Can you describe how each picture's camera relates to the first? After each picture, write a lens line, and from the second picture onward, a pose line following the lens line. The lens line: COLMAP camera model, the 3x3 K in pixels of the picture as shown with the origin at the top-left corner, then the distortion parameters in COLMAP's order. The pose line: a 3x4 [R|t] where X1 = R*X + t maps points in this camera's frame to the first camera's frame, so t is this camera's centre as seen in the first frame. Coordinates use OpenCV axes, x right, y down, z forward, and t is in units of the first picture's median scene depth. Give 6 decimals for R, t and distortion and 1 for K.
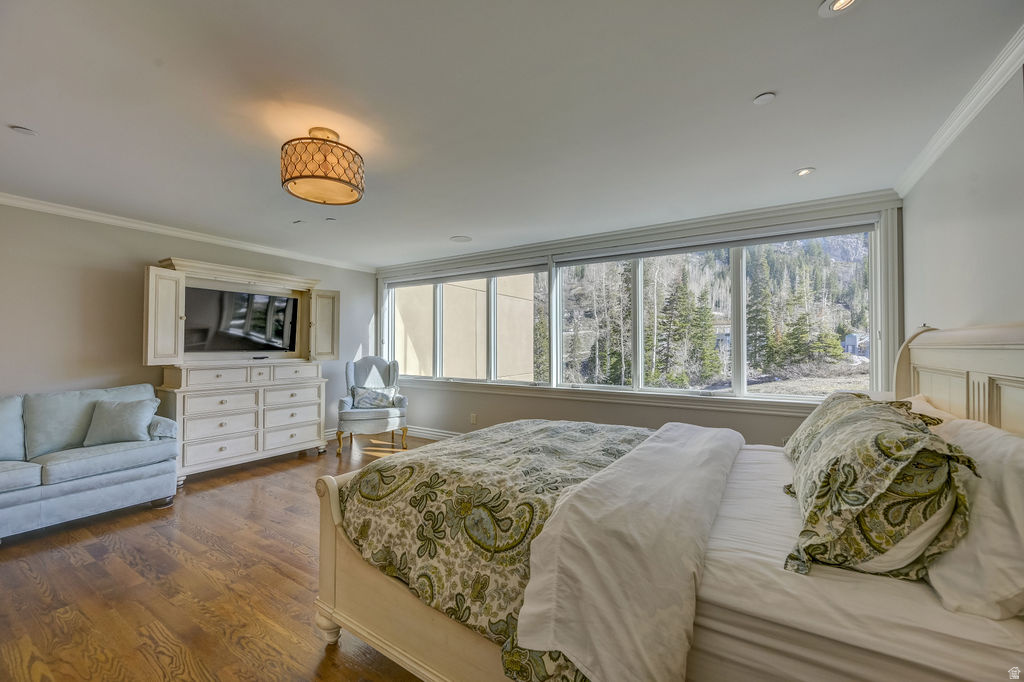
lens RADIAL K [[399.9, 0, 514.8], [0, 399.9, 340.5], [0, 0, 1]] dist [-0.002015, -0.000125]
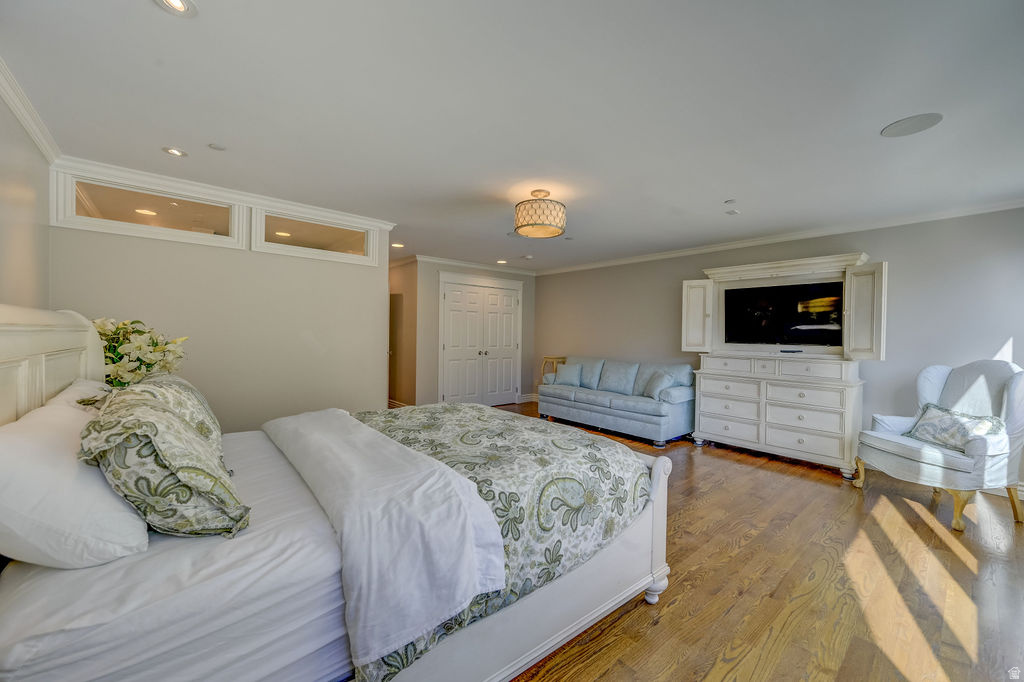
lens RADIAL K [[399.9, 0, 514.8], [0, 399.9, 340.5], [0, 0, 1]] dist [-0.002015, -0.000125]
pose [[-0.303998, 0.009525, -0.952625, 0.495648], [0.002694, 0.999955, 0.009139, 0.007766], [0.952669, 0.000212, -0.304010, 0.701662]]
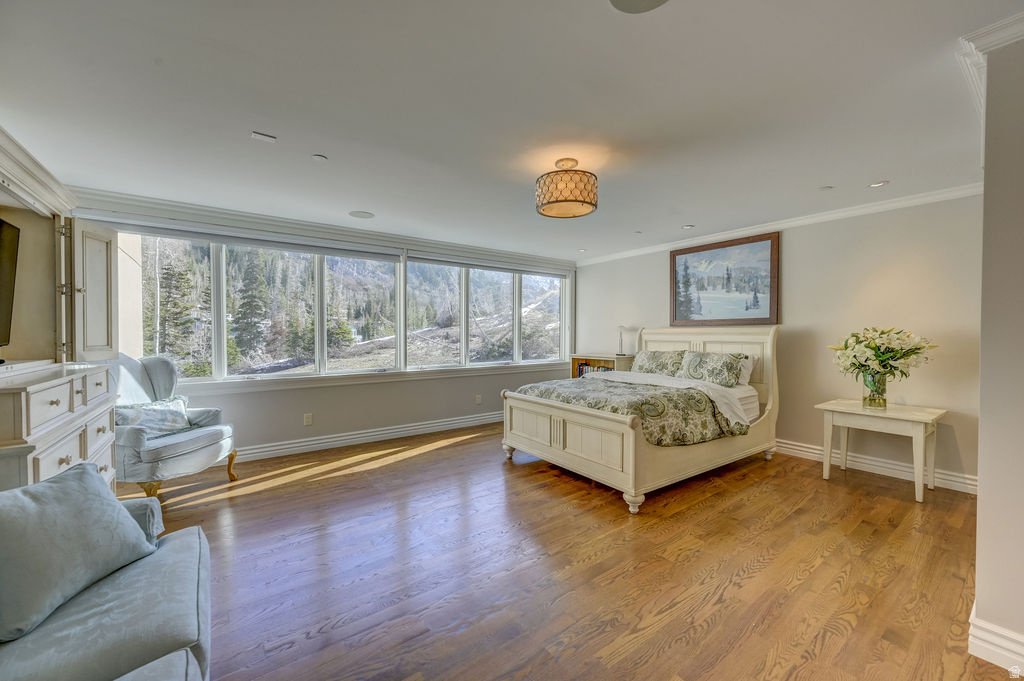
lens RADIAL K [[399.9, 0, 514.8], [0, 399.9, 340.0], [0, 0, 1]] dist [-0.002015, -0.000125]
pose [[0.362434, -0.015091, 0.931887, -0.875800], [-0.016327, 0.999613, 0.022538, 0.003811], [-0.931866, -0.023383, 0.362047, 0.356677]]
